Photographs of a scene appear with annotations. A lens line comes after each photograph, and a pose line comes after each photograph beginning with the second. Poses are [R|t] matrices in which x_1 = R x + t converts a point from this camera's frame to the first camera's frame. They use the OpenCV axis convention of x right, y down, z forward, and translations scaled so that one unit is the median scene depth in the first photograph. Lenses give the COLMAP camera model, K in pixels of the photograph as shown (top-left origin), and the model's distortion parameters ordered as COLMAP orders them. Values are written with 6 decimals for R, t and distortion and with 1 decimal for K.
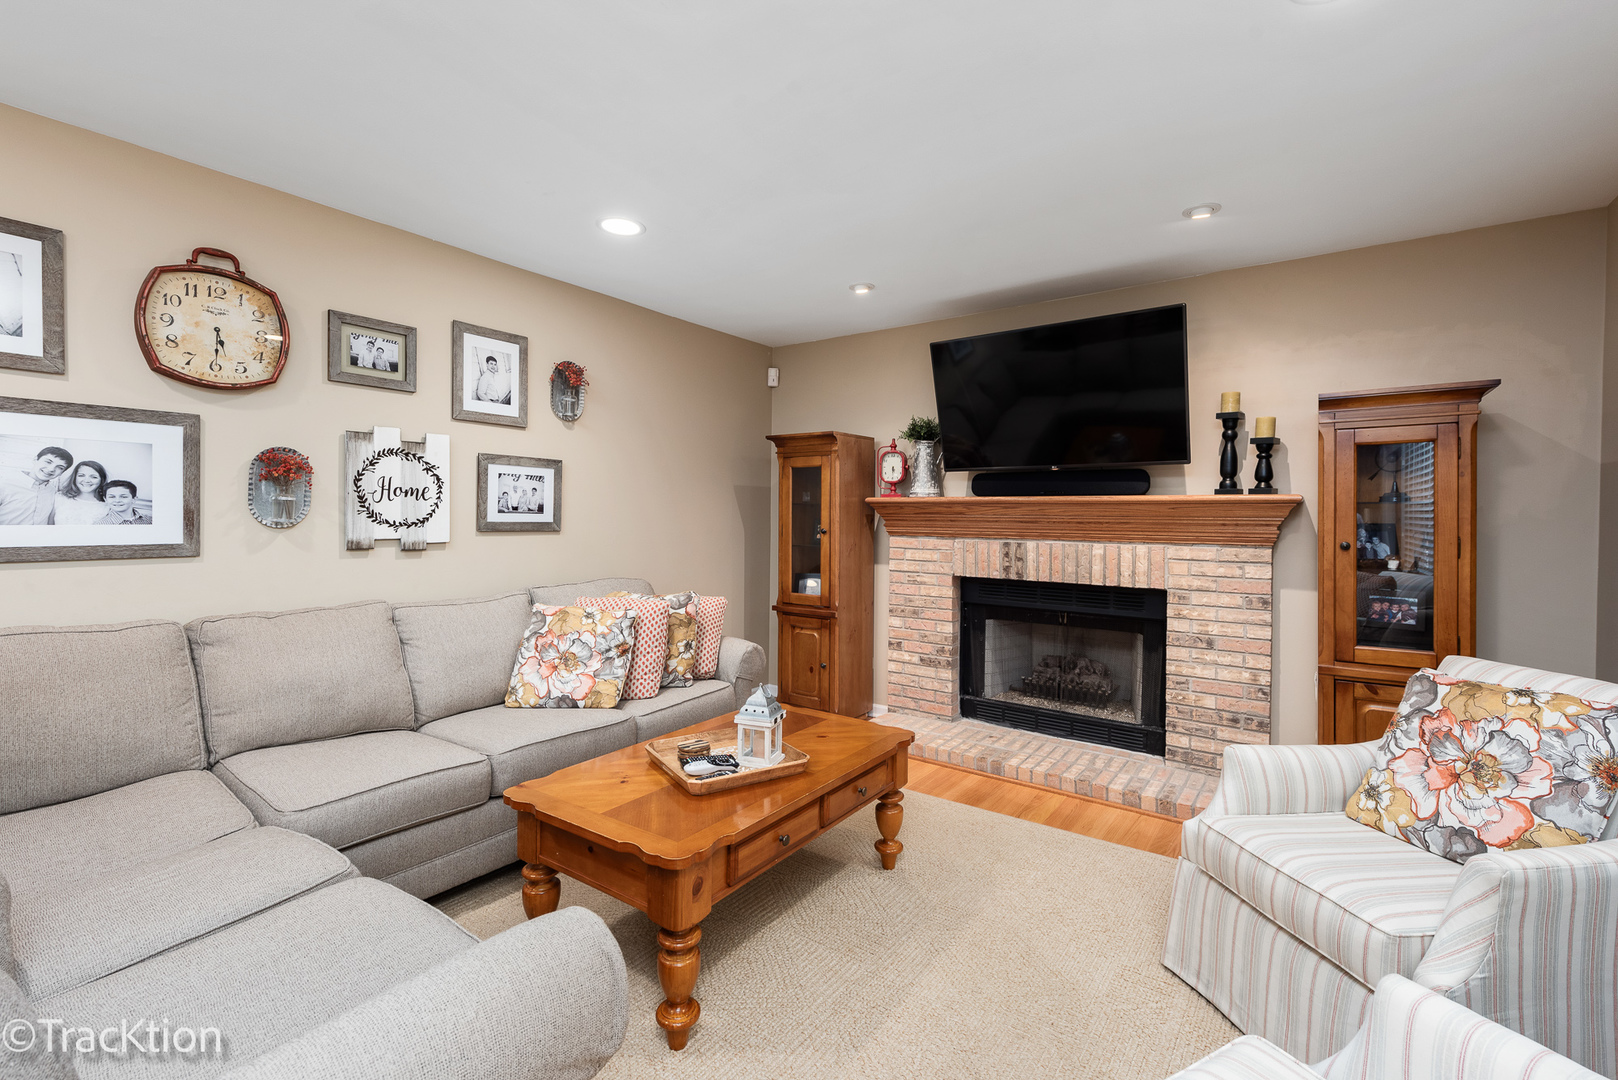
lens RADIAL K [[711.9, 0, 818.1], [0, 711.9, 525.1], [0, 0, 1]] dist [0.019266, -0.005906]
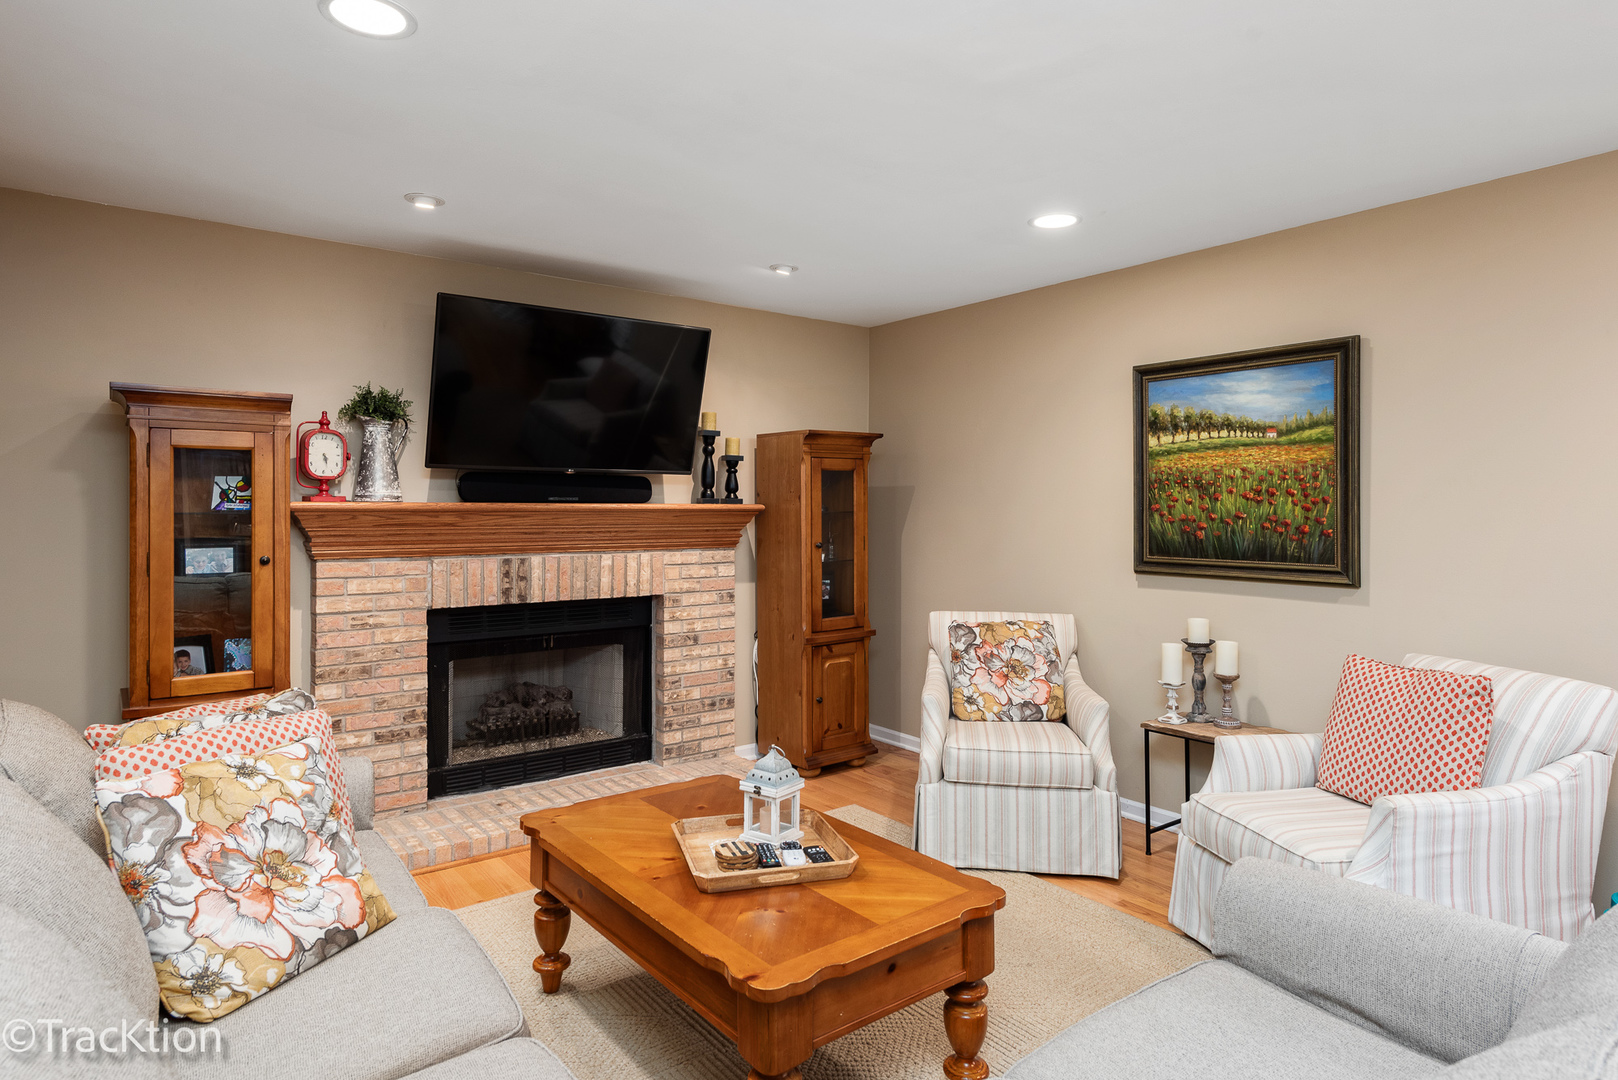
lens RADIAL K [[913.6, 0, 808.7], [0, 913.6, 507.2], [0, 0, 1]] dist [0.030500, -0.007970]
pose [[0.296928, -0.010407, 0.954843, -0.730026], [0.011853, 0.999904, 0.007212, -0.044374], [-0.954826, 0.009176, 0.297022, 0.420390]]
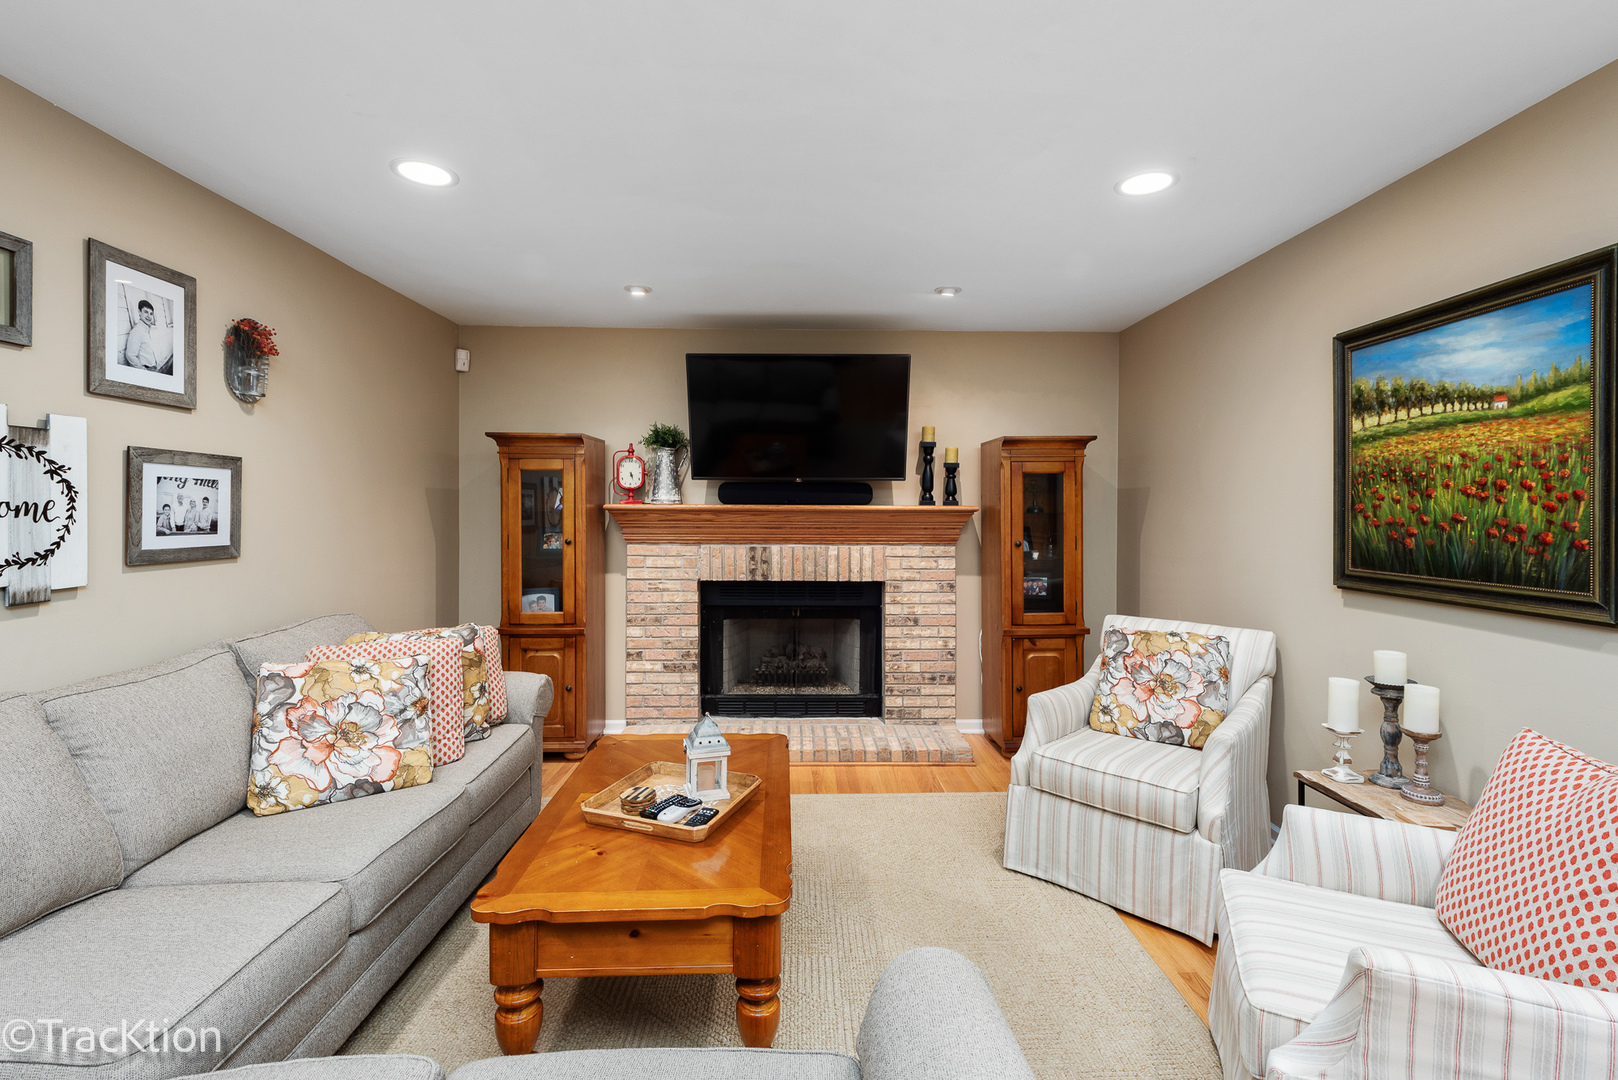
lens RADIAL K [[711.9, 0, 815.8], [0, 711.9, 516.0], [0, 0, 1]] dist [0.019266, -0.005906]
pose [[0.798581, -0.012737, 0.601753, -0.359222], [0.011542, 0.999916, 0.005848, -0.032560], [-0.601777, 0.002276, 0.798661, 0.090803]]
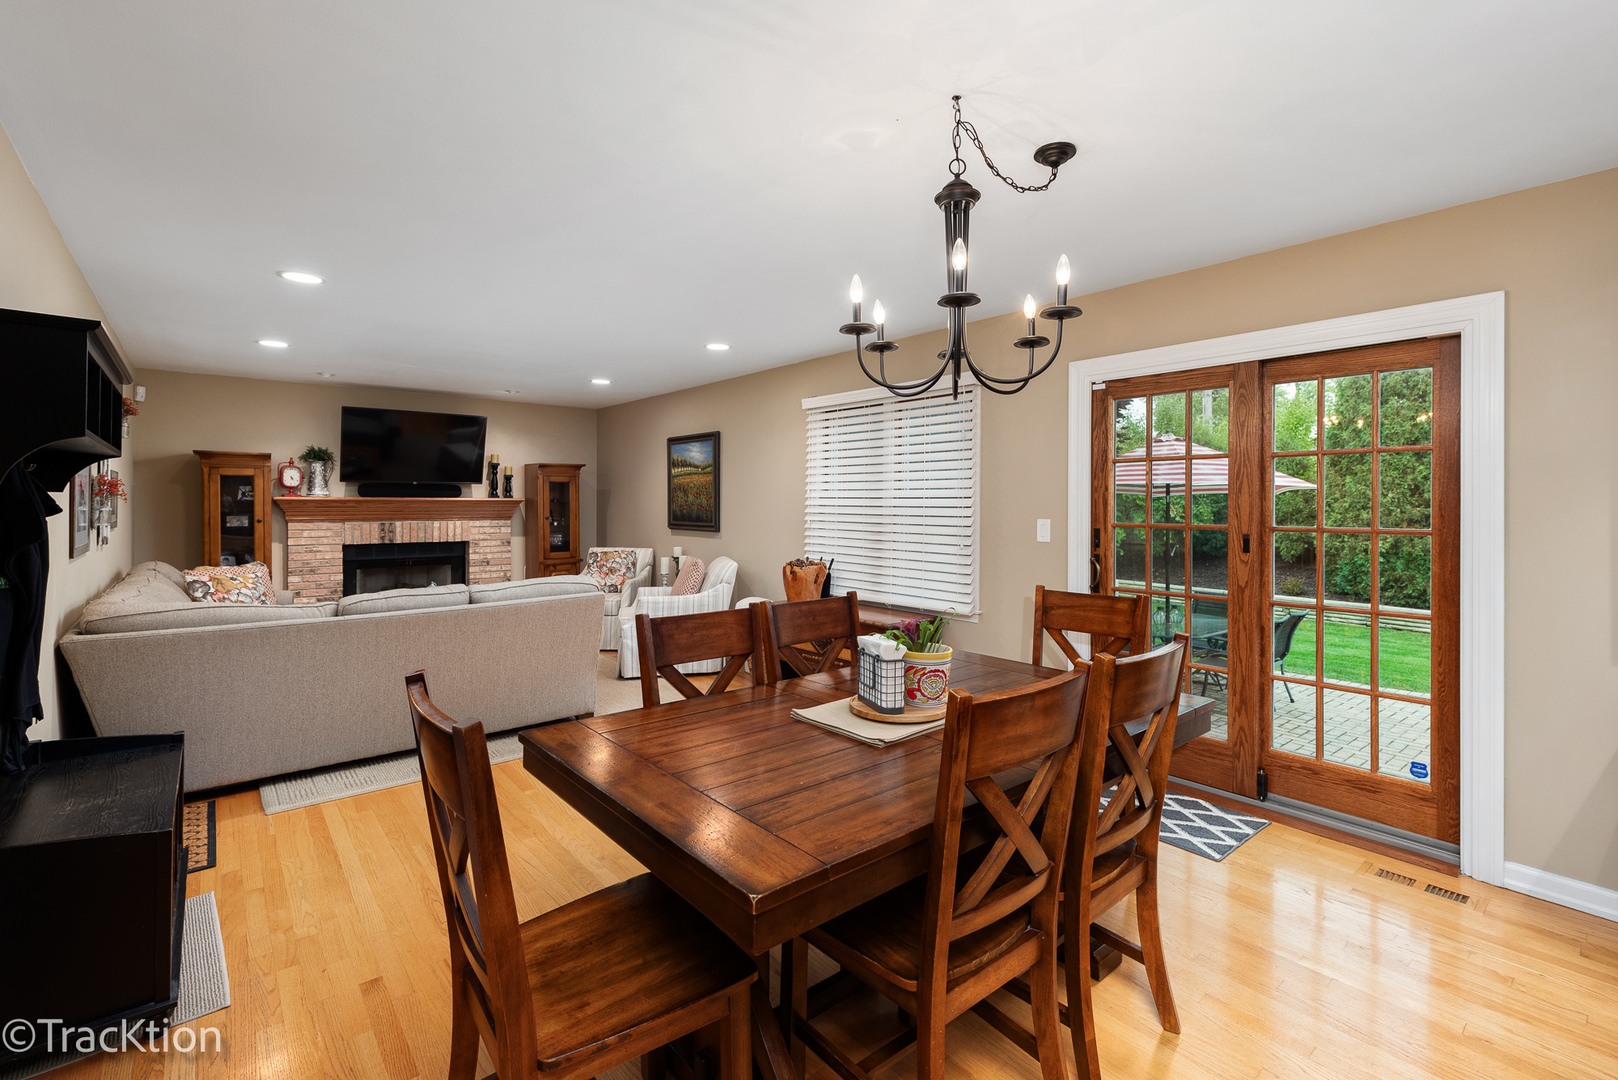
lens RADIAL K [[711.9, 0, 804.6], [0, 711.9, 508.5], [0, 0, 1]] dist [0.019266, -0.005906]
pose [[0.258440, -0.020717, 0.965805, -1.391150], [0.010466, 0.999771, 0.018645, -0.039910], [-0.965971, 0.005290, 0.258598, -0.567621]]
